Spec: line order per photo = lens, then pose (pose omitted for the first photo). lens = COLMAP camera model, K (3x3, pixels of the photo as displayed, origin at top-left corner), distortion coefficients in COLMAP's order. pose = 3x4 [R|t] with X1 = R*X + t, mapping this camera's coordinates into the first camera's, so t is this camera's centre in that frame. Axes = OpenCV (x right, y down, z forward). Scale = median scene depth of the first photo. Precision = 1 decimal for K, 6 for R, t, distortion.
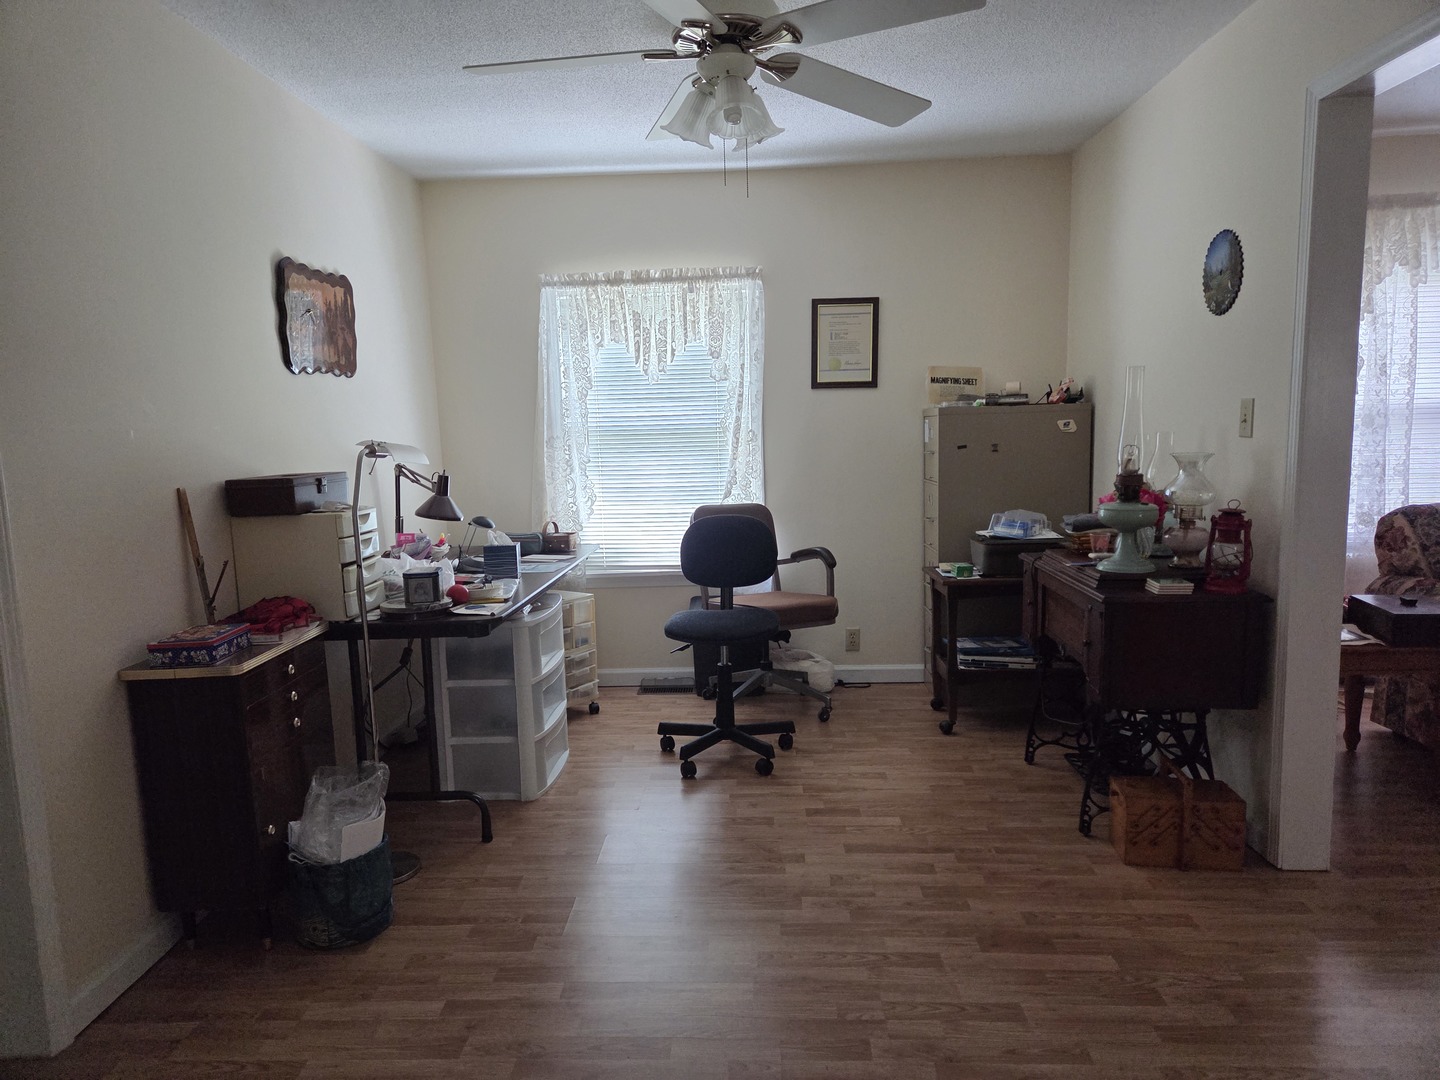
lens RADIAL K [[970.7, 0, 723.1], [0, 970.7, 537.4], [0, 0, 1]] dist [0.077774, -0.071557]
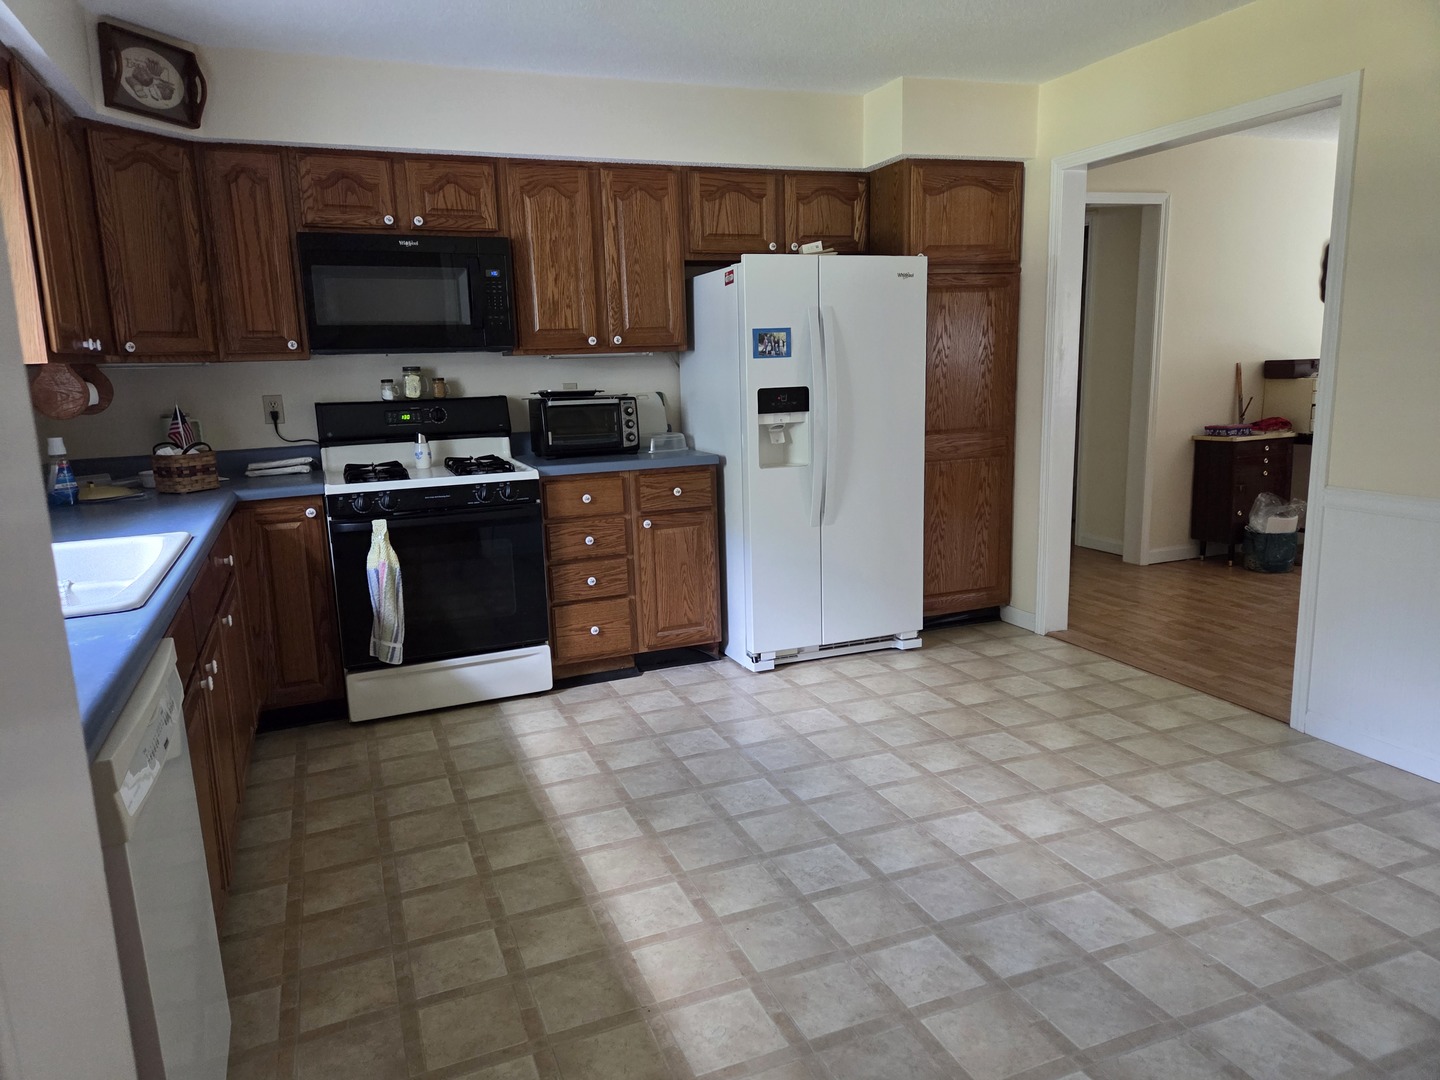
lens RADIAL K [[970.7, 0, 723.1], [0, 970.7, 537.4], [0, 0, 1]] dist [0.077774, -0.071557]
pose [[0.397712, 0.187879, -0.898068, 1.124652], [-0.104880, 0.981703, 0.158929, 0.108952], [0.911496, 0.030982, 0.410140, -1.032770]]
